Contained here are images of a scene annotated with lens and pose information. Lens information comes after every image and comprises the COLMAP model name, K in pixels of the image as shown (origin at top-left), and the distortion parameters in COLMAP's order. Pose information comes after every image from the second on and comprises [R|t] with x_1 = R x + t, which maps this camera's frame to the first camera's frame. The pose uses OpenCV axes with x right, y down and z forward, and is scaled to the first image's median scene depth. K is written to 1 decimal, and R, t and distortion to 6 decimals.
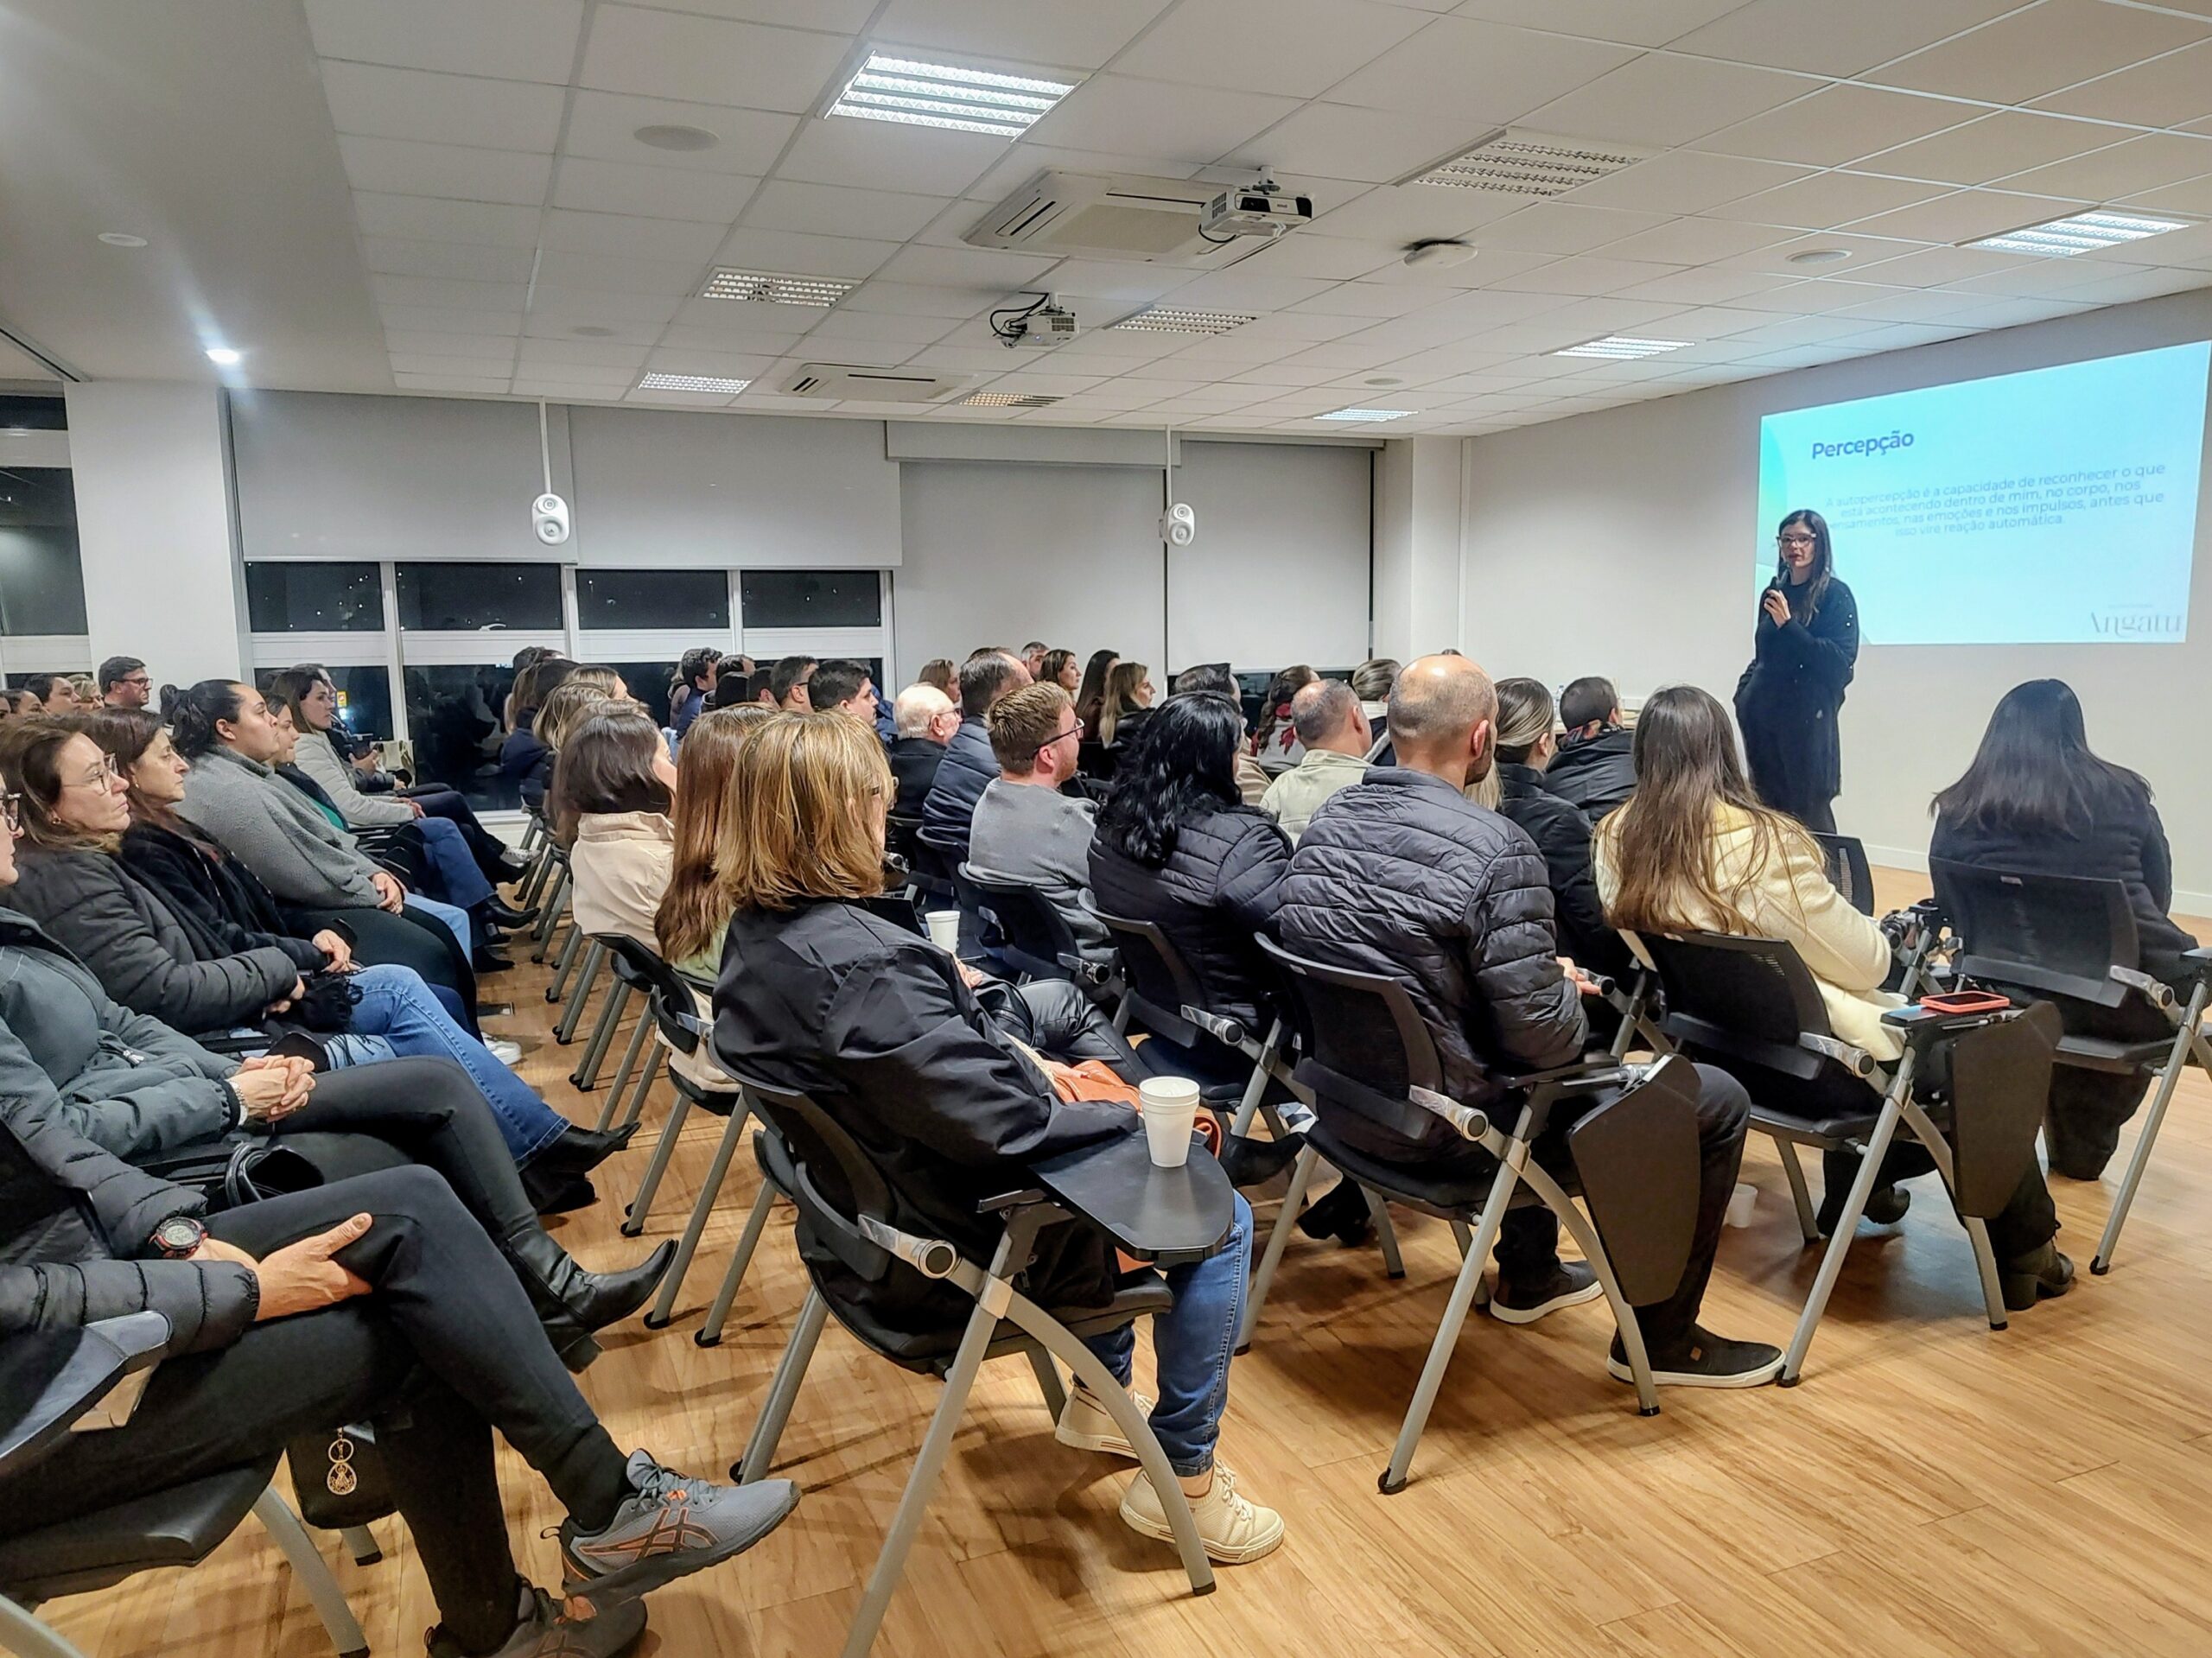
lens RADIAL K [[1520.3, 0, 1106.0], [0, 1520.3, 829.0], [0, 0, 1]] dist [0.075964, -0.114151]
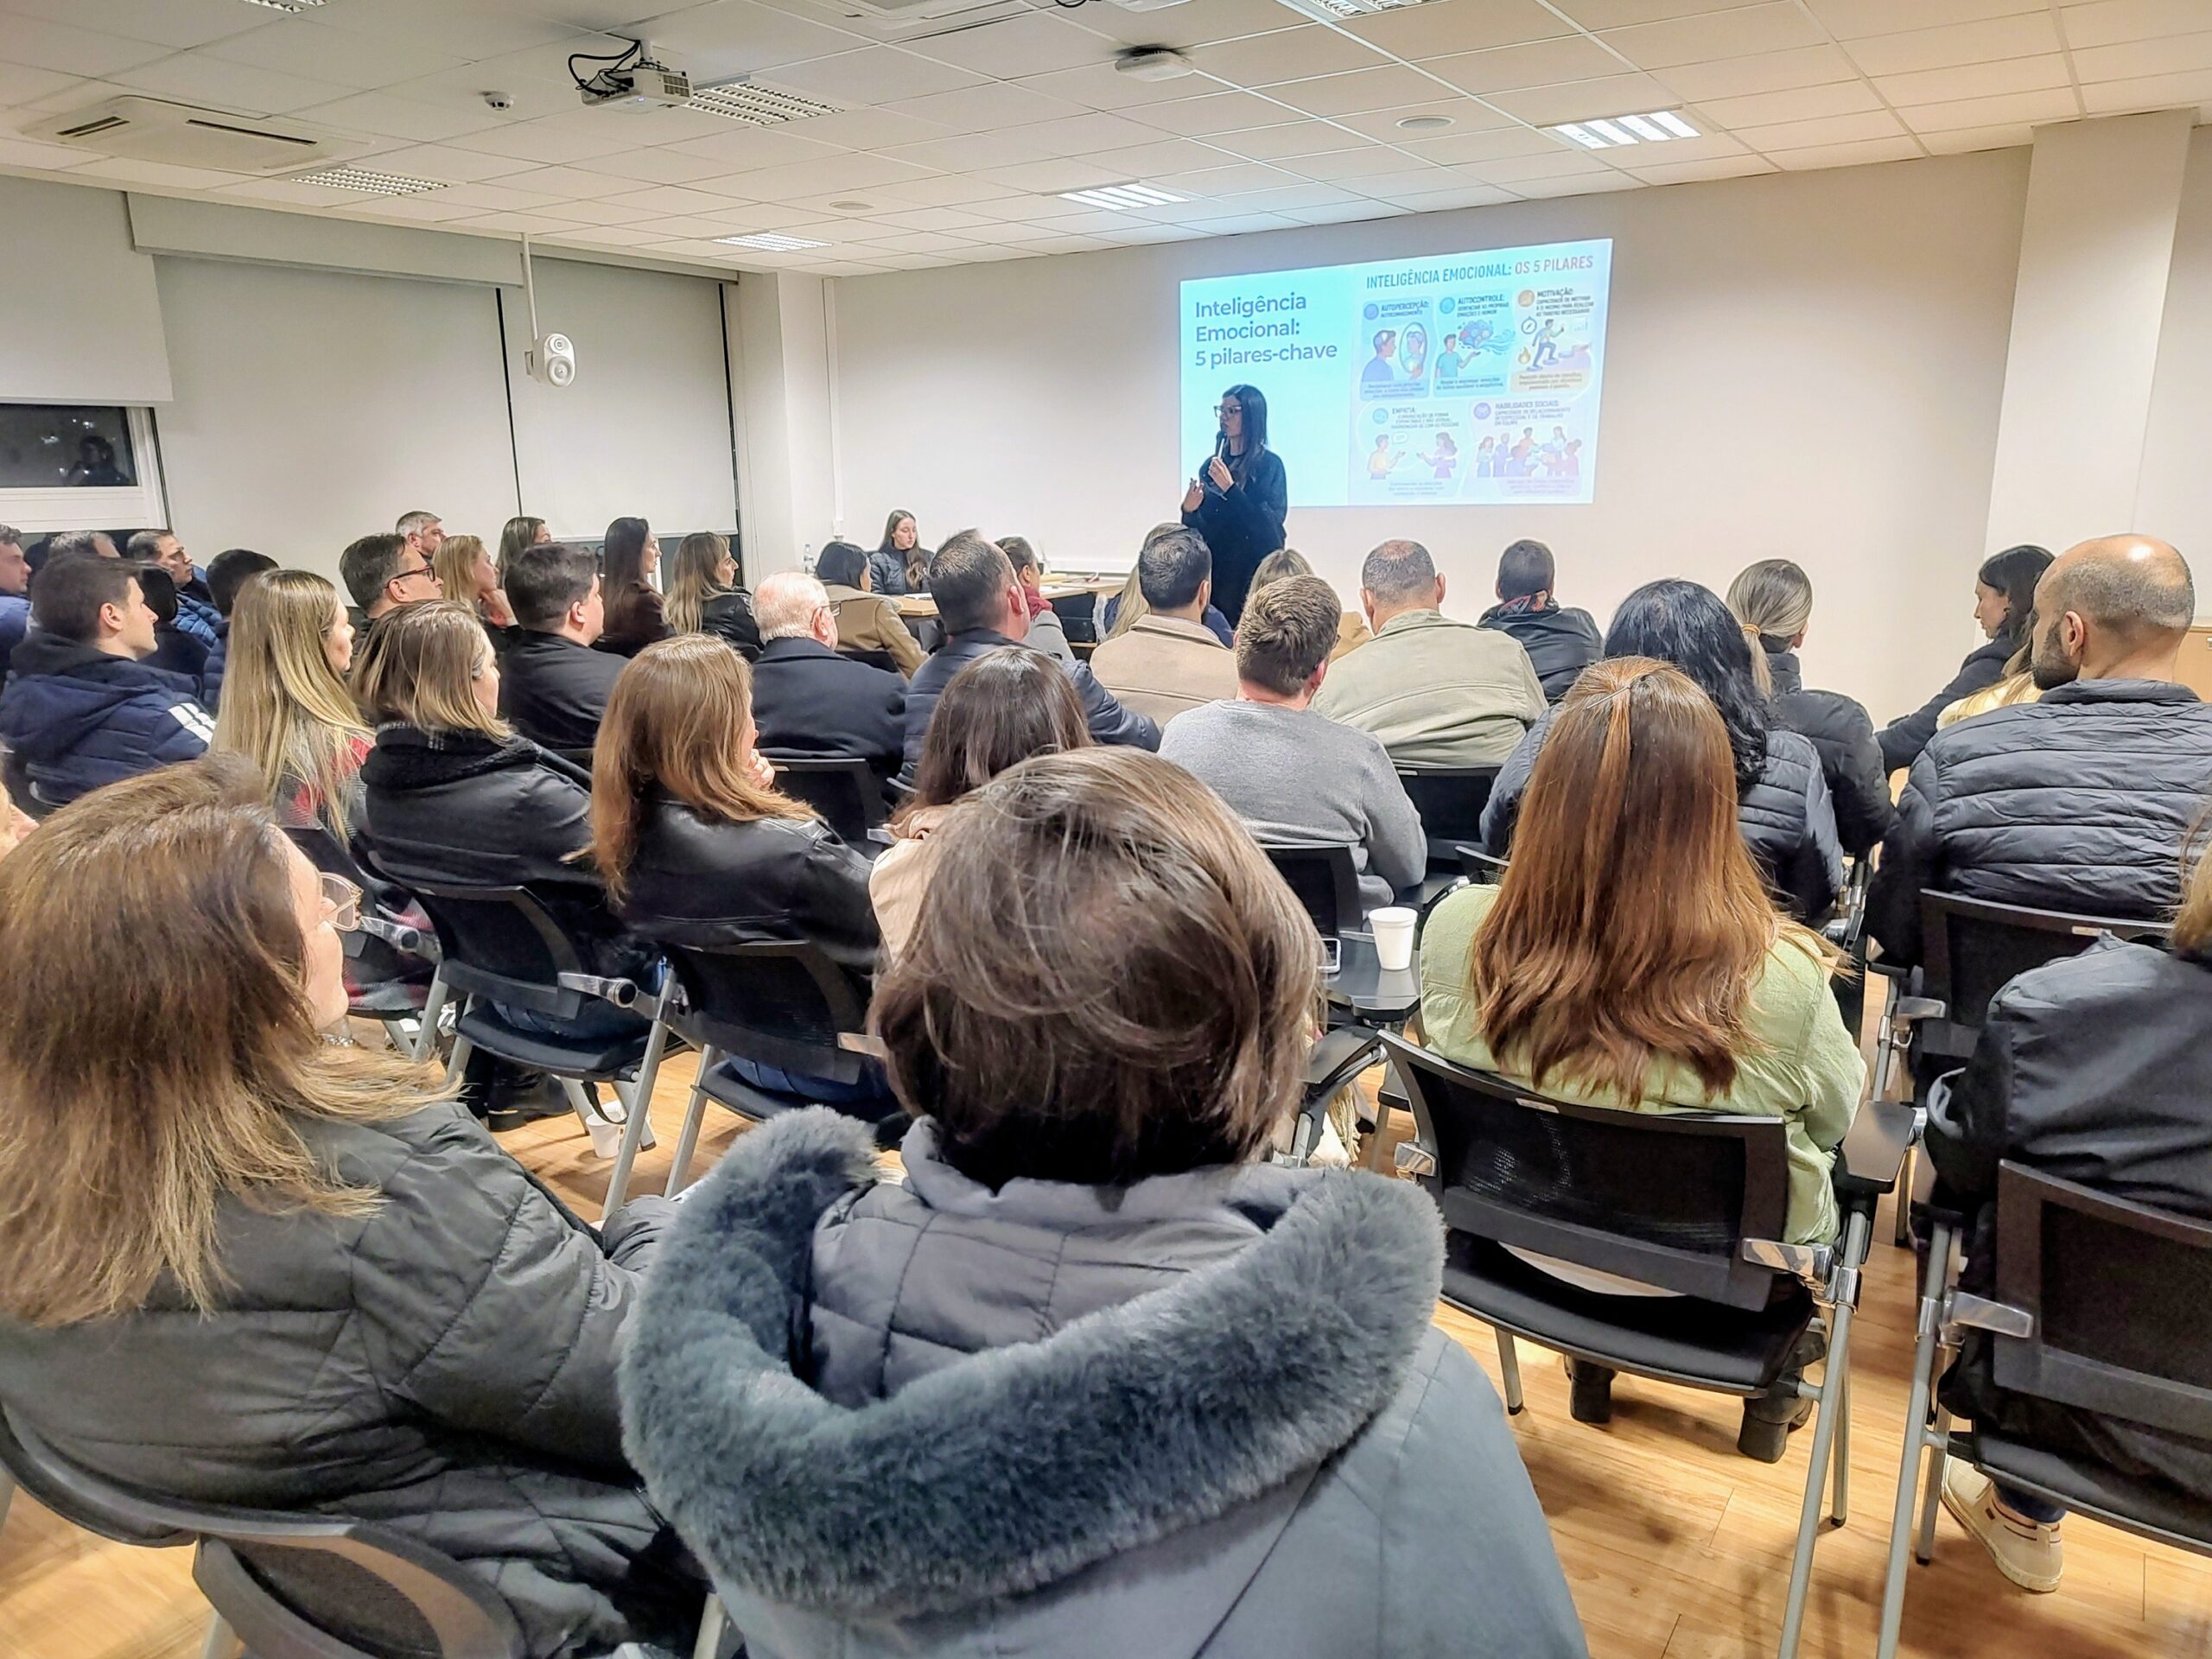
lens RADIAL K [[1520.3, 0, 1106.0], [0, 1520.3, 829.5], [0, 0, 1]] dist [0.075964, -0.114151]
pose [[0.840612, -0.115879, 0.529097, -0.171490], [0.066248, 0.991509, 0.111899, -0.022024], [-0.537571, -0.059012, 0.841151, 0.133163]]
